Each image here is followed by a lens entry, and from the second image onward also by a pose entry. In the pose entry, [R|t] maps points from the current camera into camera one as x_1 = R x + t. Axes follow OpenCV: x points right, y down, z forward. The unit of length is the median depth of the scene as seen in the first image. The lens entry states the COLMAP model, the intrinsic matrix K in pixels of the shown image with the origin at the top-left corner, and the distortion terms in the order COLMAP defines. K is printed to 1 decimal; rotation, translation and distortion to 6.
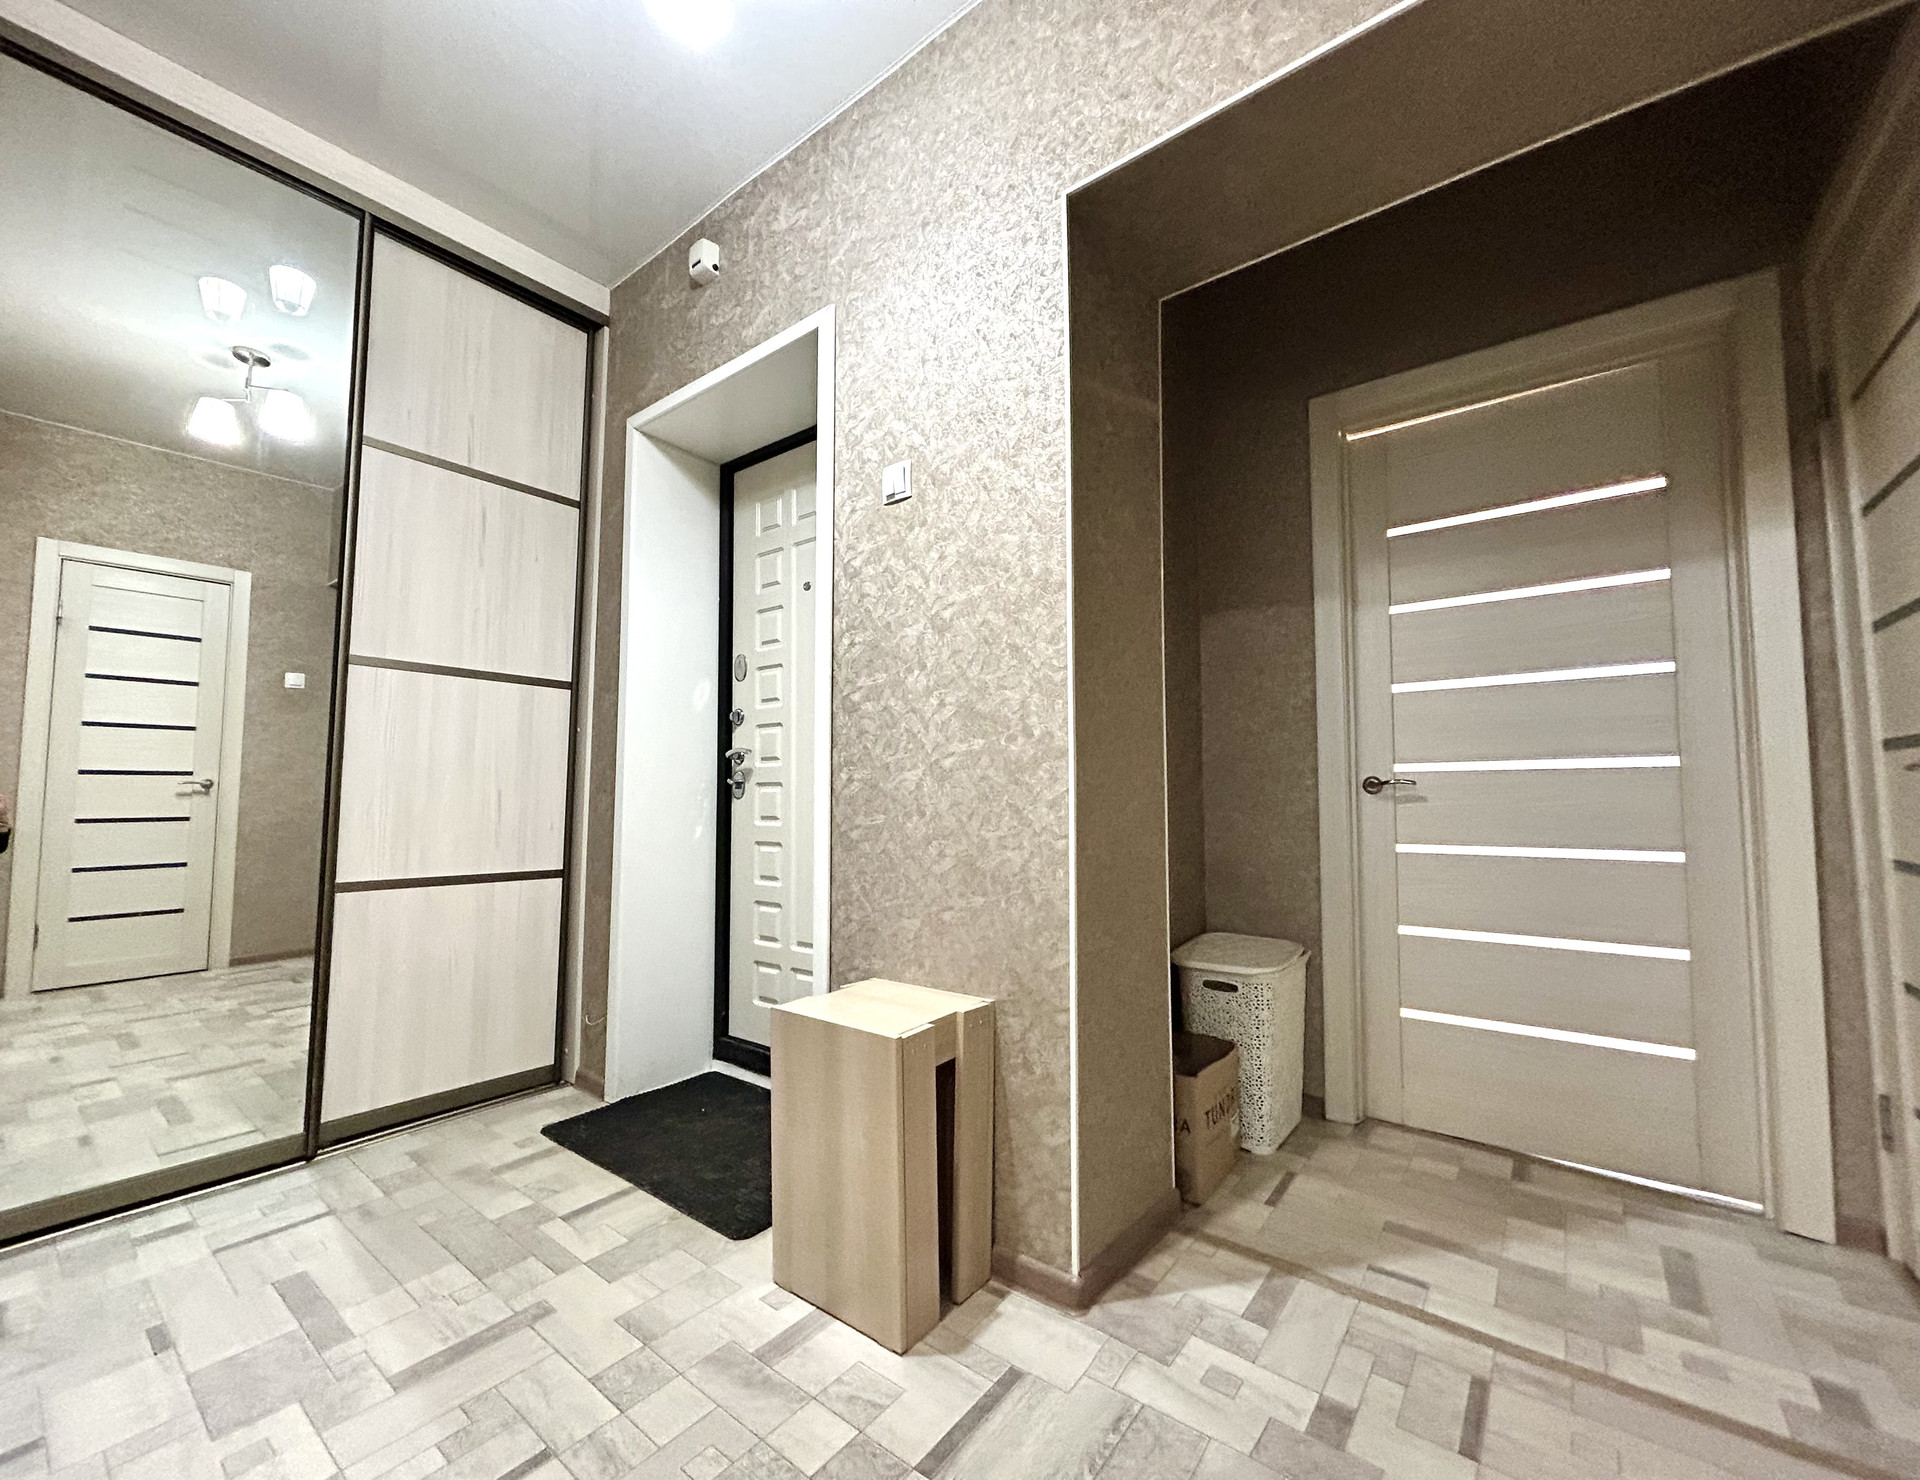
lens RADIAL K [[789.1, 0, 927.5], [0, 789.1, 735.5], [0, 0, 1]] dist [0.000067, -0.000010]
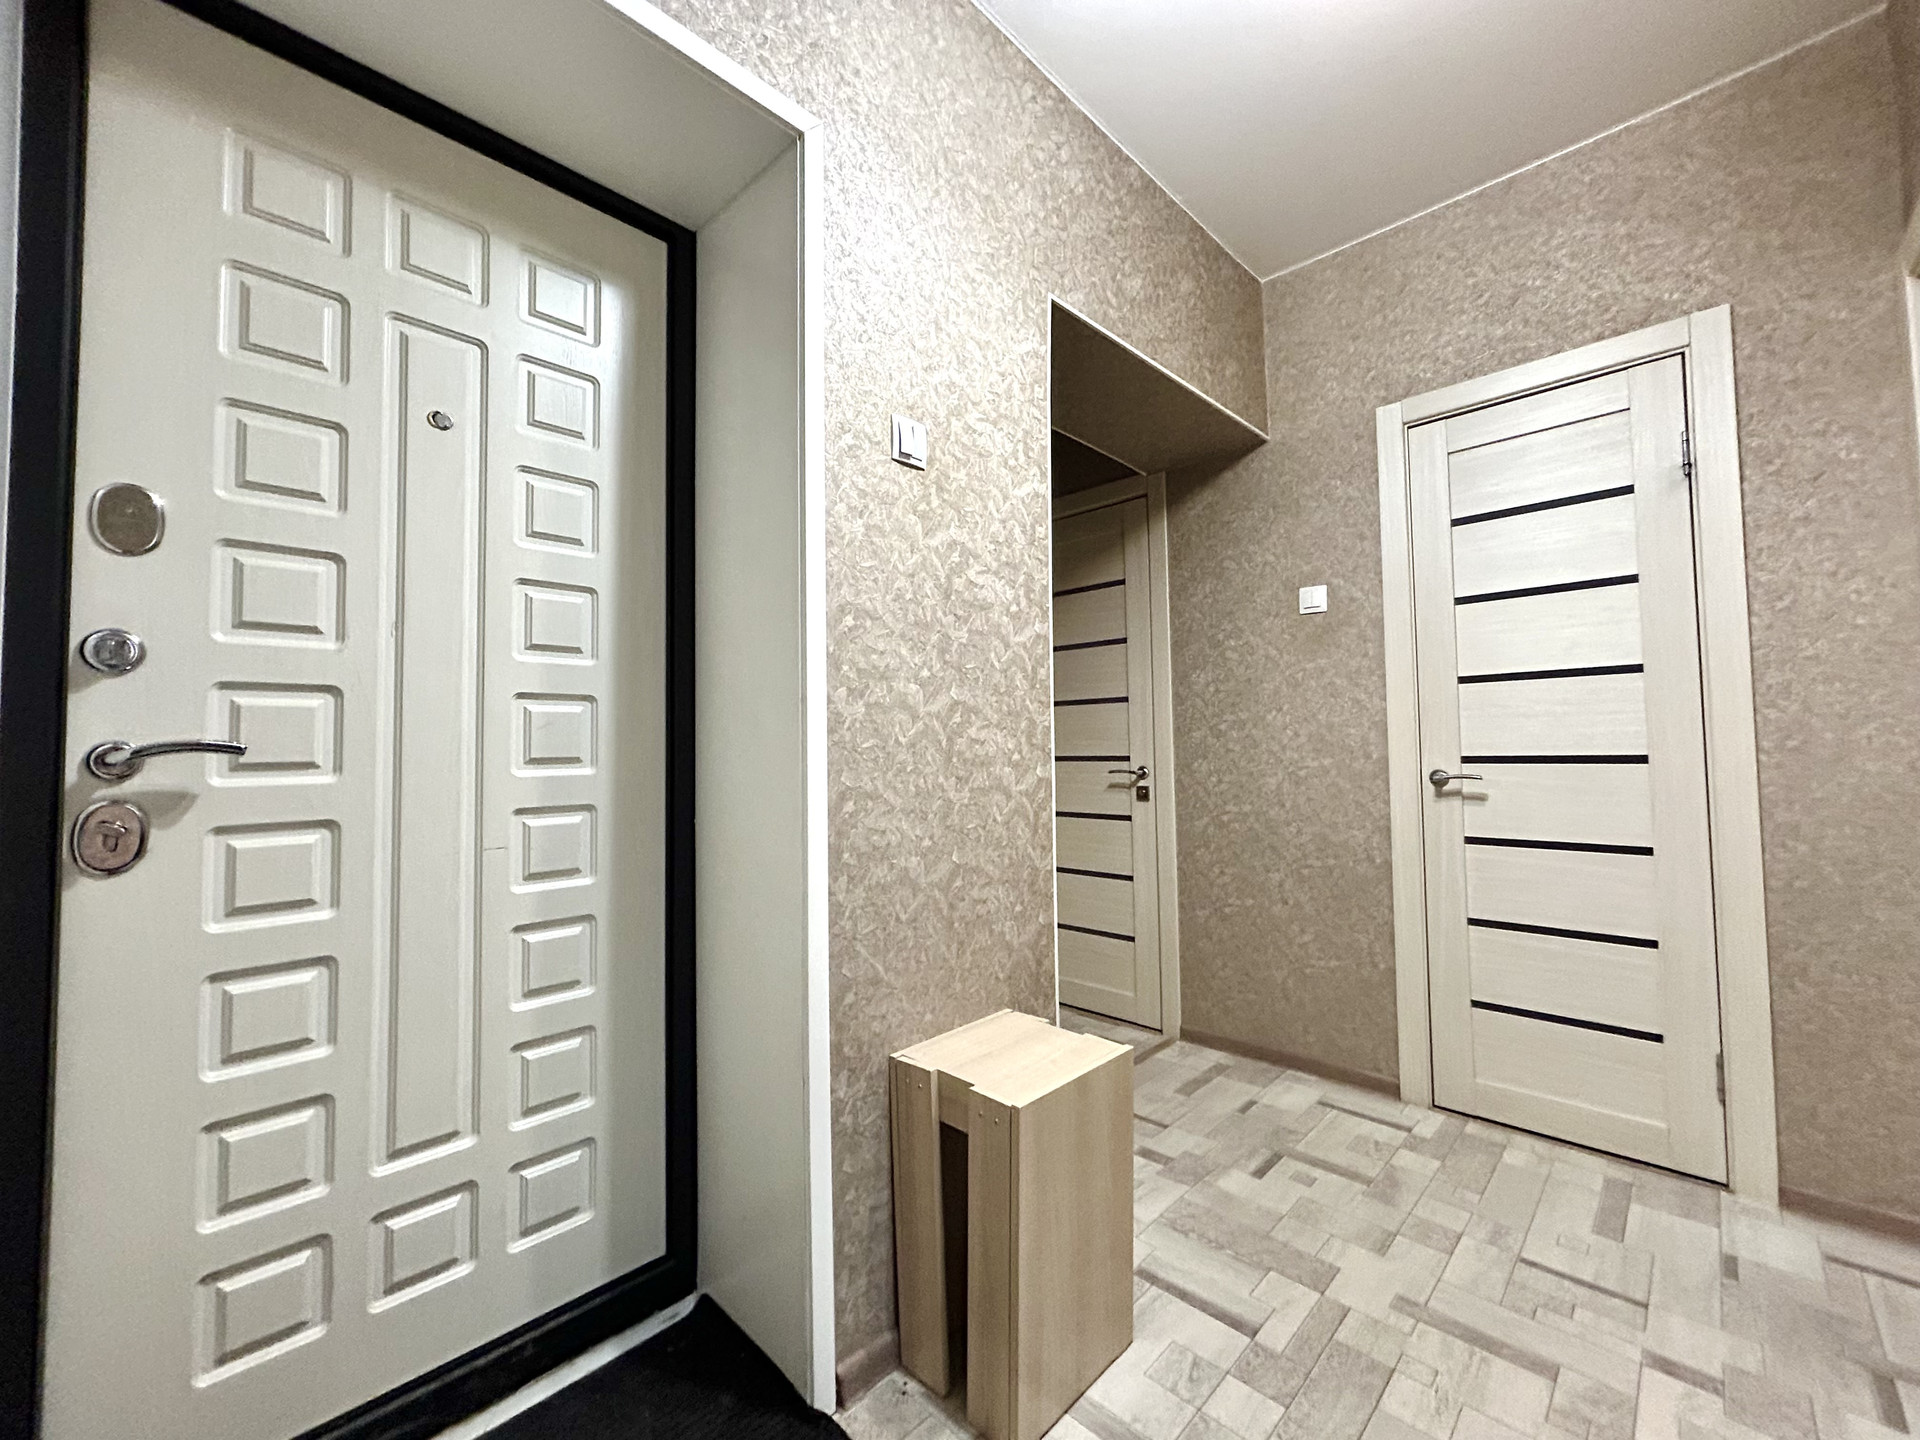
lens RADIAL K [[768.8, 0, 961.0], [0, 768.8, 714.0], [0, 0, 1]] dist [-0.002109, 0.001310]
pose [[0.094248, 0.051032, 0.994240, -0.845035], [-0.058411, 0.997248, -0.045649, -0.002060], [-0.993834, -0.053772, 0.096970, 0.874657]]
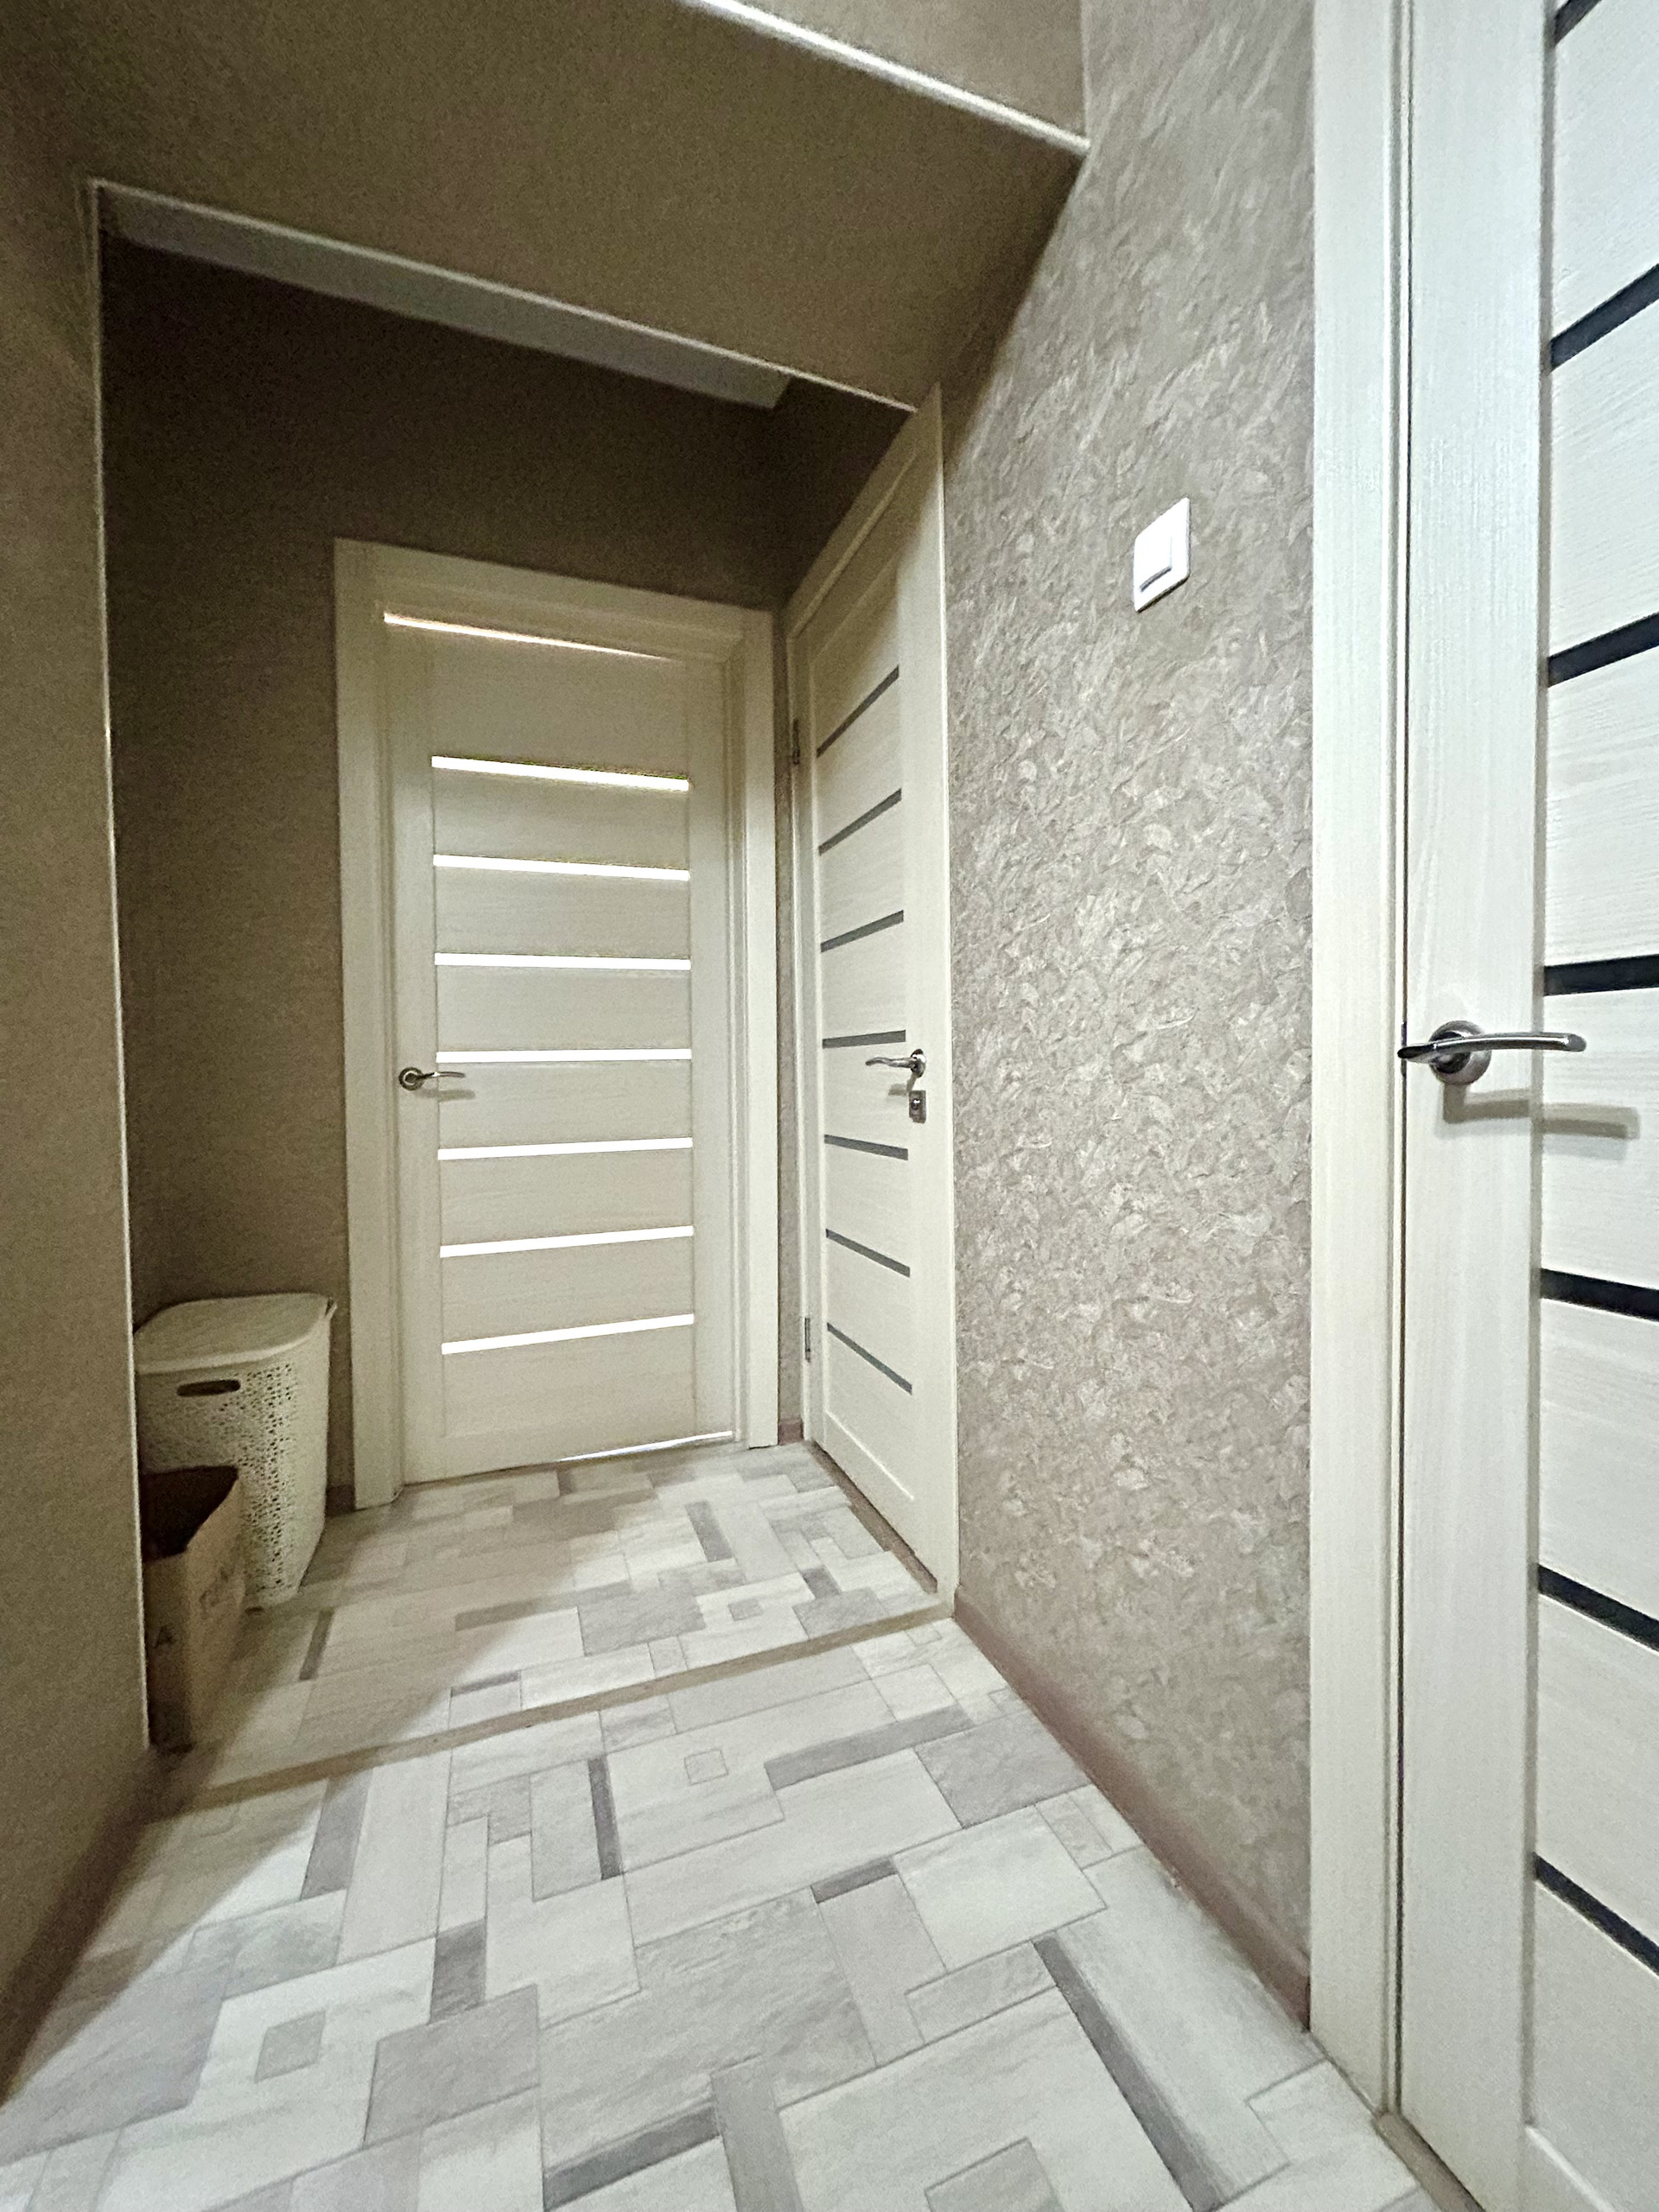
lens RADIAL K [[885.8, 0, 832.6], [0, 885.8, 1101.4], [0, 0, 1]] dist [-0.002109, 0.001310]
pose [[0.509114, -0.032851, 0.860072, 0.011926], [-0.047369, 0.996687, 0.066109, 0.008837], [-0.859395, -0.074397, 0.505871, 0.239396]]
